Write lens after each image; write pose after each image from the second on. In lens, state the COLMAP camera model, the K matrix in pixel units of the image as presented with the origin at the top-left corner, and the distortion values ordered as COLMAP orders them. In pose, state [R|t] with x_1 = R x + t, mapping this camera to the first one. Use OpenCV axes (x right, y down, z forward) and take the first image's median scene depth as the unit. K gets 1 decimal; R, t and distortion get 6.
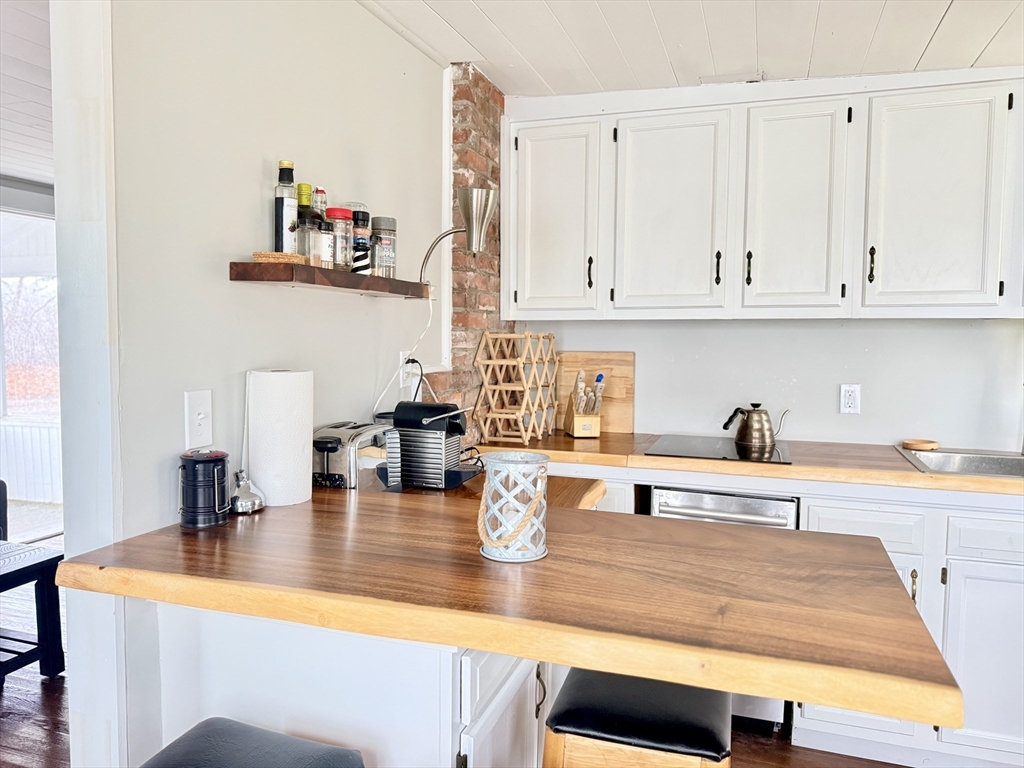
lens RADIAL K [[723.5, 0, 513.7], [0, 723.5, 385.1], [0, 0, 1]] dist [0.105194, -0.156027]
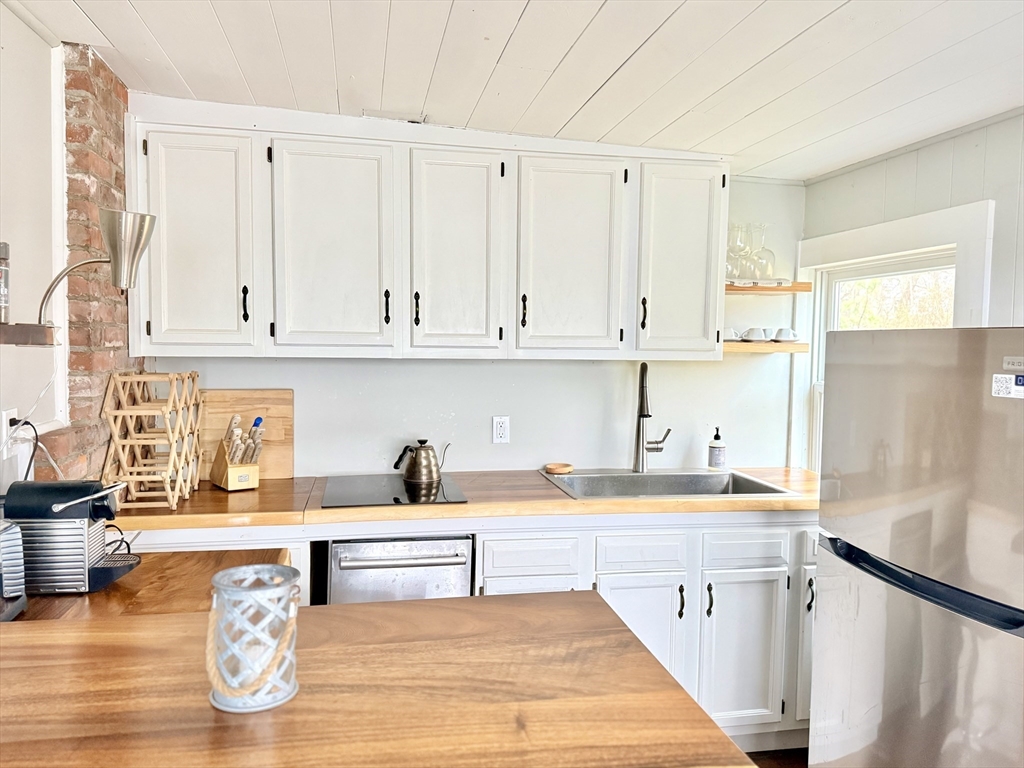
lens RADIAL K [[736.4, 0, 509.1], [0, 736.4, 384.1], [0, 0, 1]] dist [0.084170, -0.133780]
pose [[0.864975, -0.025113, 0.501186, -0.078877], [0.029276, 0.999571, -0.000440, -0.051917], [-0.500960, 0.015053, 0.865339, 0.062265]]
